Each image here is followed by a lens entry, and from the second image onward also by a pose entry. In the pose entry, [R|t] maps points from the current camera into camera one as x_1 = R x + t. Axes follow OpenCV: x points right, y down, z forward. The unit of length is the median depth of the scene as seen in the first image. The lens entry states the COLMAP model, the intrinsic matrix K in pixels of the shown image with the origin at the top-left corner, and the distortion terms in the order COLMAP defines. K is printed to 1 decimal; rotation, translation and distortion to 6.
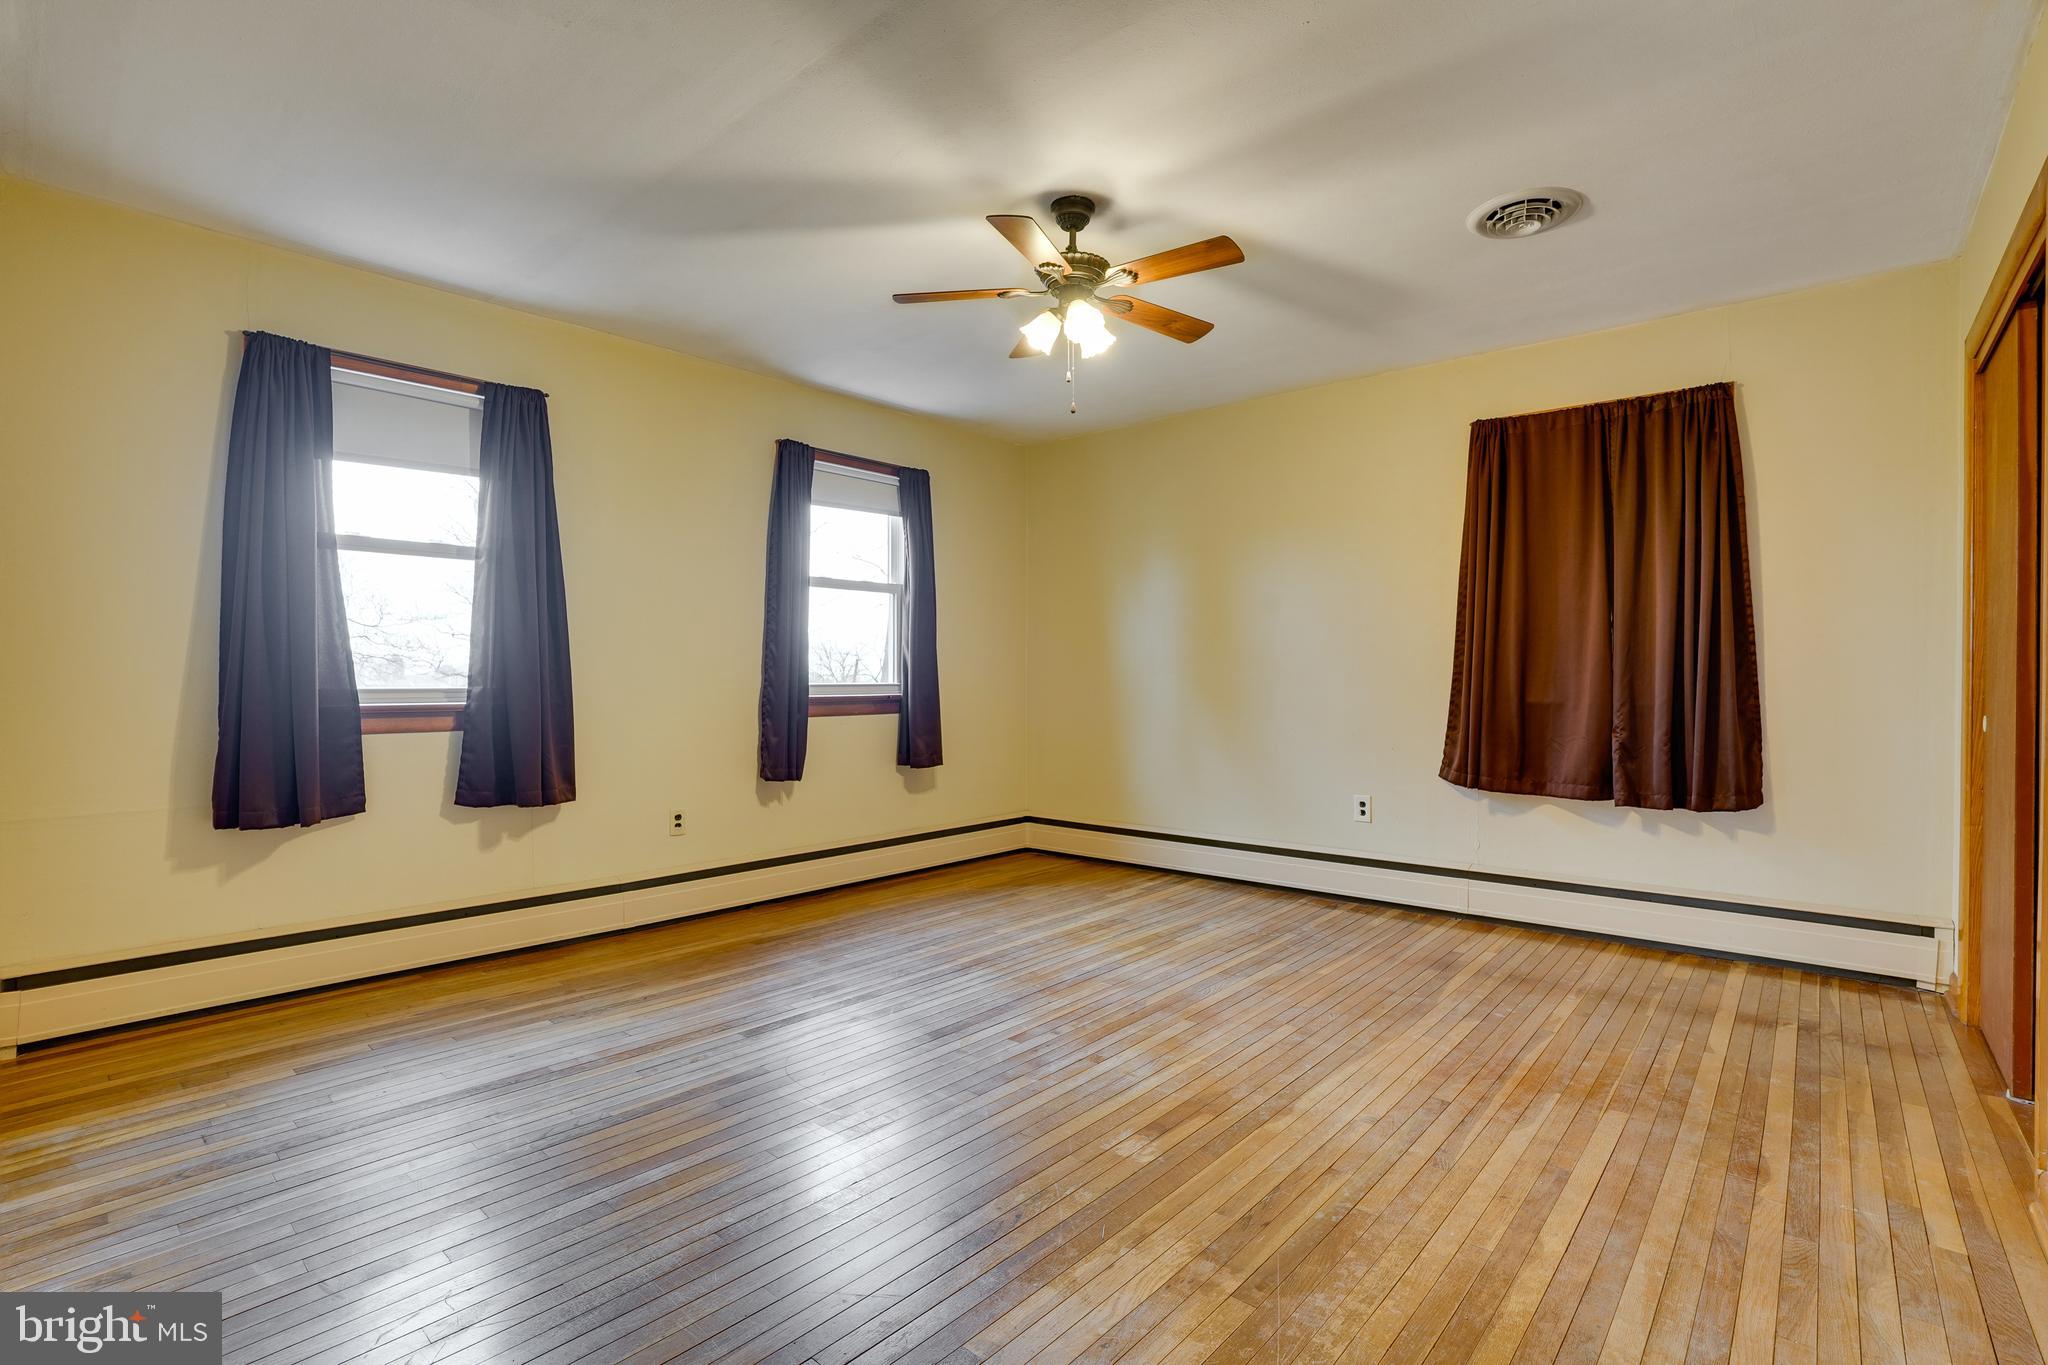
lens RADIAL K [[934.3, 0, 1026.0], [0, 934.3, 709.8], [0, 0, 1]] dist [-0.116663, 0.047253]
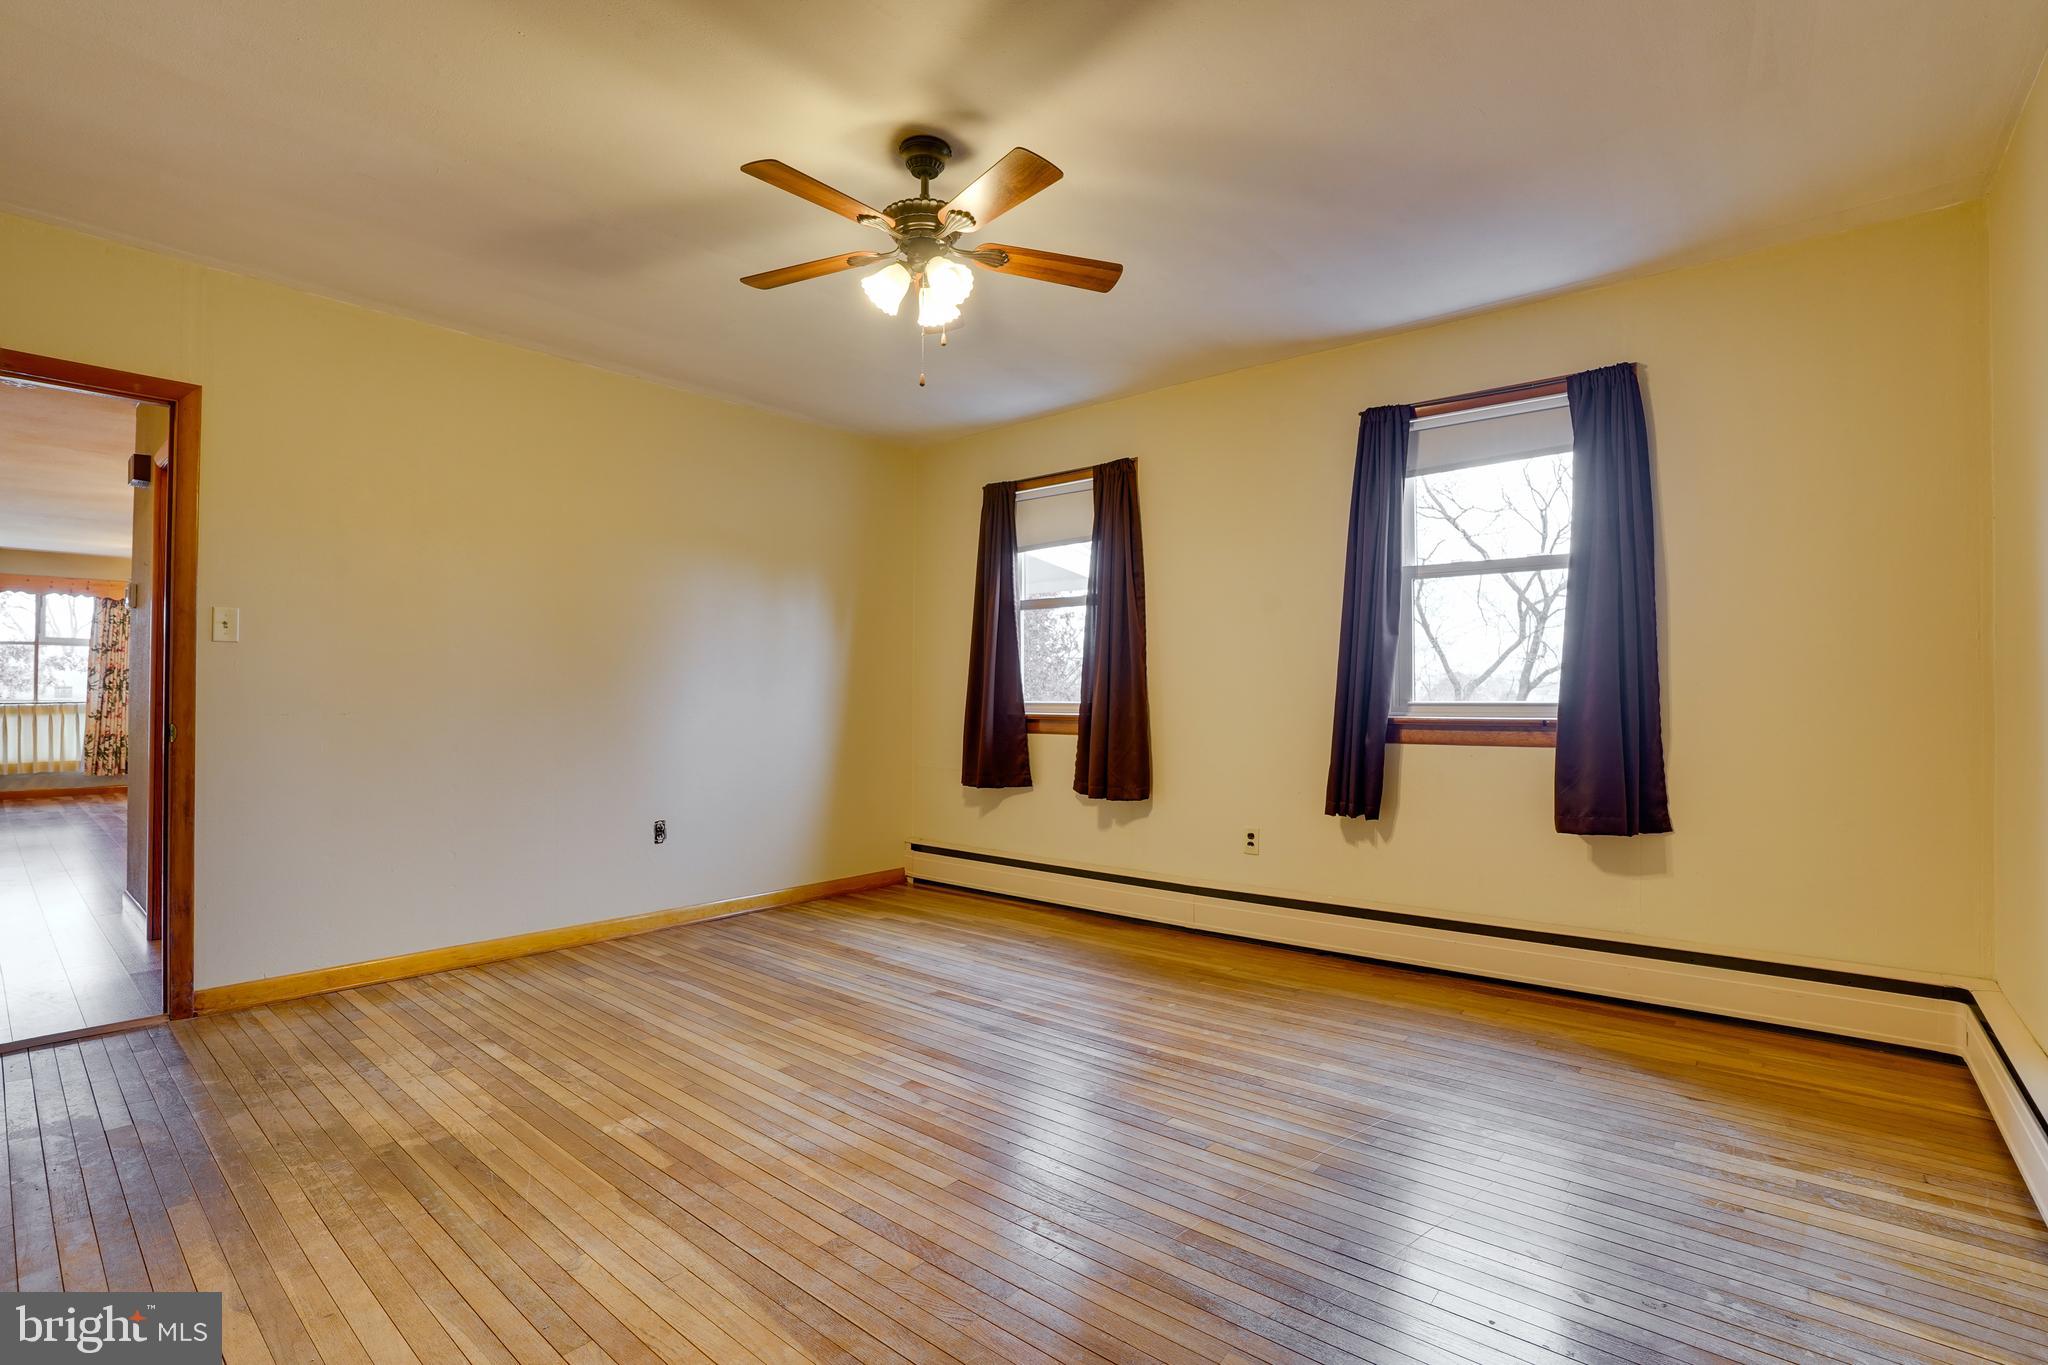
lens RADIAL K [[949.5, 0, 1016.4], [0, 949.5, 682.9], [0, 0, 1]] dist [-0.065915, 0.024754]
pose [[0.019348, -0.011935, -0.999742, 0.768517], [-0.030431, 0.999458, -0.012521, -0.032906], [0.999350, 0.030666, 0.018974, 0.873229]]
